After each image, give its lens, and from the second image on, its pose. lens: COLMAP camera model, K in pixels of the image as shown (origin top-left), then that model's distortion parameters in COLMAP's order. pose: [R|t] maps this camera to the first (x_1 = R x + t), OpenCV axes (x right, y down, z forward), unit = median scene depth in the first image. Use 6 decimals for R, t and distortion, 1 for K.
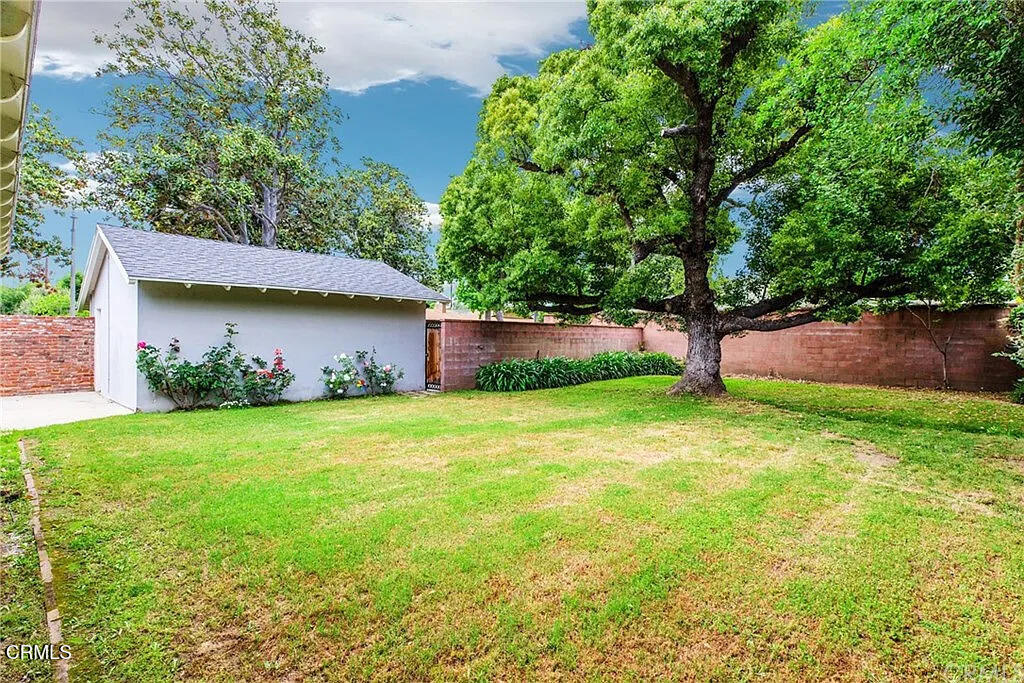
lens RADIAL K [[467.0, 0, 514.1], [0, 467.0, 340.6], [0, 0, 1]] dist [0.006646, -0.004310]
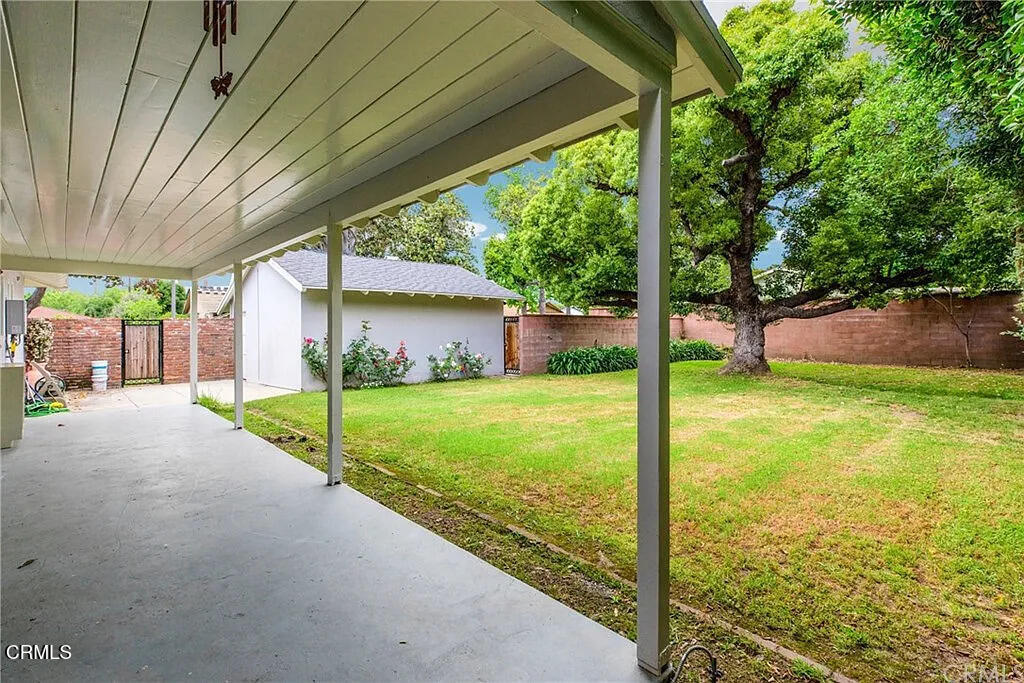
lens RADIAL K [[467.0, 0, 500.5], [0, 467.0, 326.5], [0, 0, 1]] dist [0.006646, -0.004310]
pose [[0.998692, -0.019539, -0.047255, -0.169991], [0.018638, 0.999637, -0.019440, 0.008661], [0.047617, 0.018533, 0.998694, -0.207421]]
